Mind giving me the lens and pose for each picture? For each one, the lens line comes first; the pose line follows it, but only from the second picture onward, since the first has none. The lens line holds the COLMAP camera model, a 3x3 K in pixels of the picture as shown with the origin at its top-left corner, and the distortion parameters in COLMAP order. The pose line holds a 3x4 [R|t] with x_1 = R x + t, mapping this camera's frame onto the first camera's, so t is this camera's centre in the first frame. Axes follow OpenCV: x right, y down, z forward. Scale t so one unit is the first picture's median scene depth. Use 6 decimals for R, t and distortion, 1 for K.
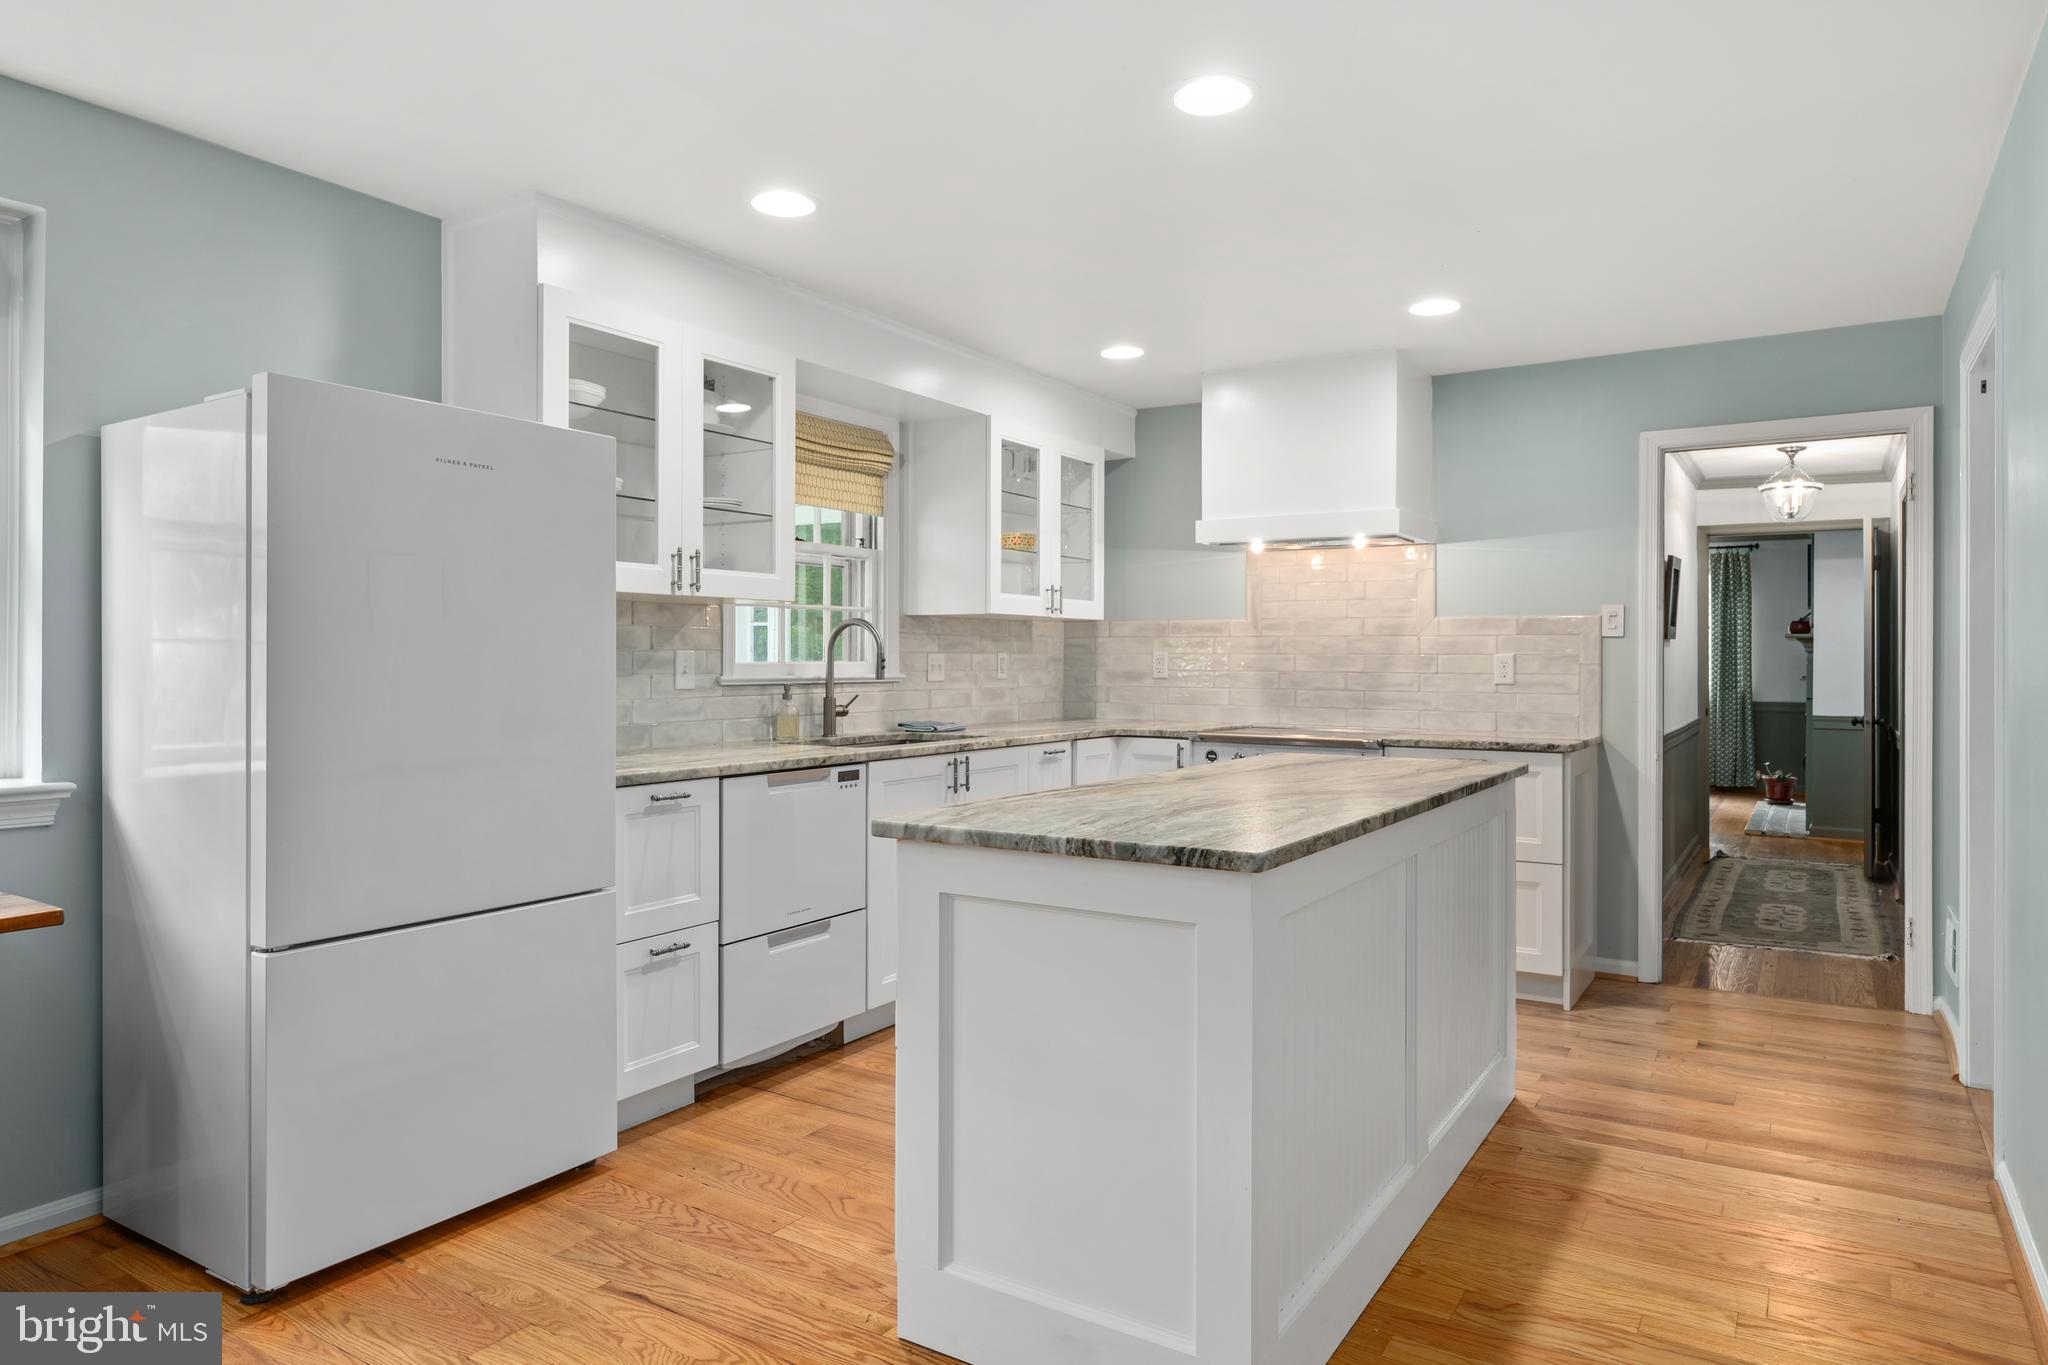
lens RADIAL K [[1271.8, 0, 1027.6], [0, 1271.8, 663.8], [0, 0, 1]] dist [0.003499, 0.004392]
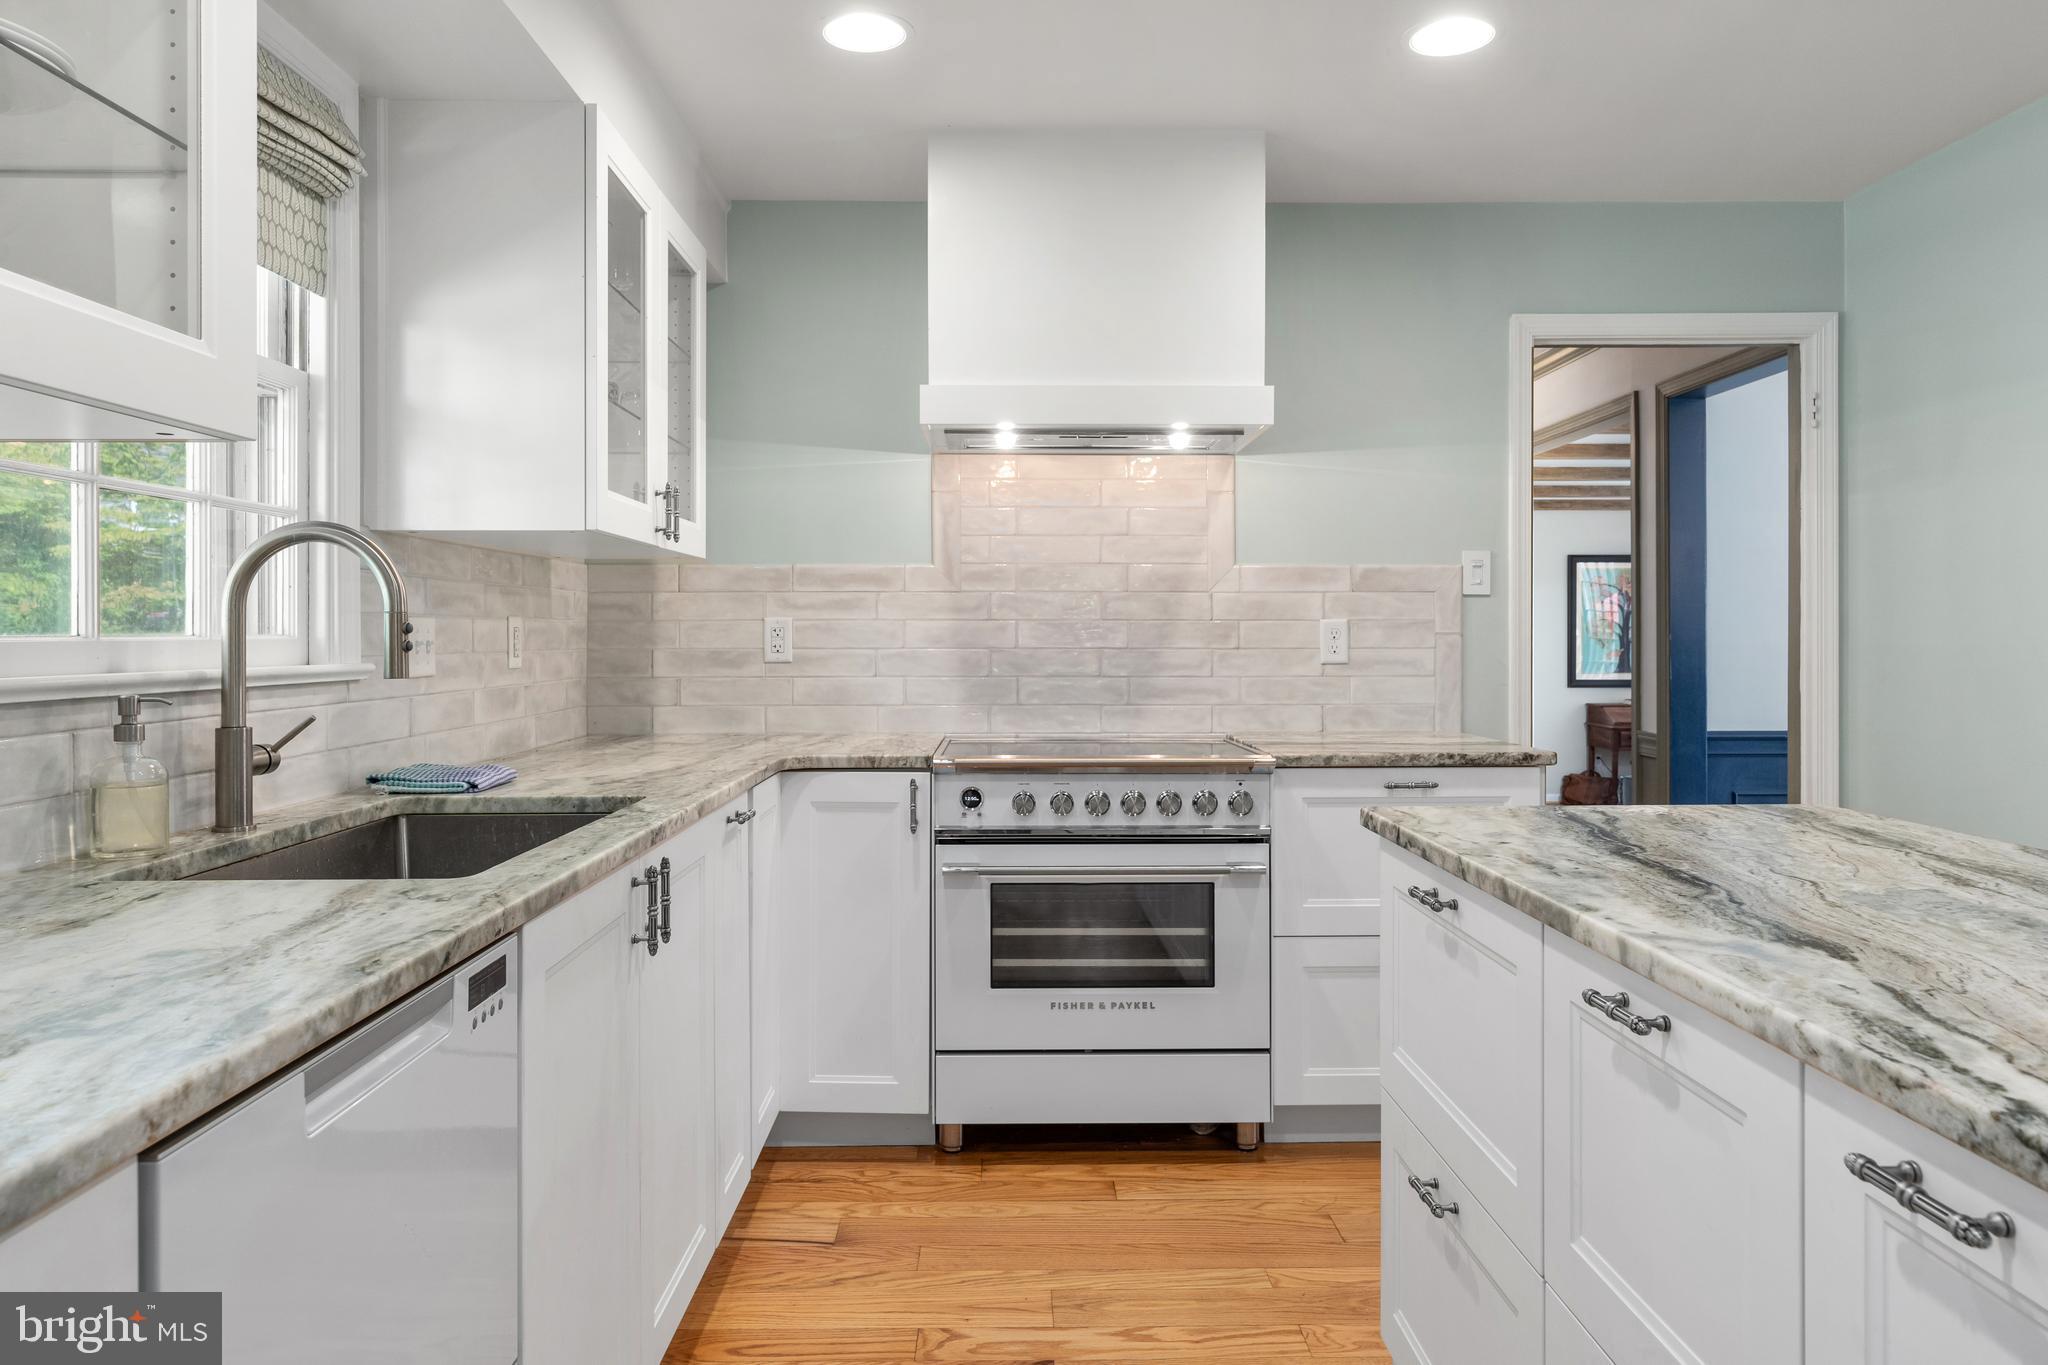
lens RADIAL K [[1338.3, 0, 1025.9], [0, 1338.3, 634.5], [0, 0, 1]] dist [0.002121, 0.001797]
pose [[0.835832, -0.004238, 0.548969, -0.158352], [0.006509, 0.999976, -0.002191, 0.000873], [-0.548947, 0.005404, 0.835840, 0.473798]]
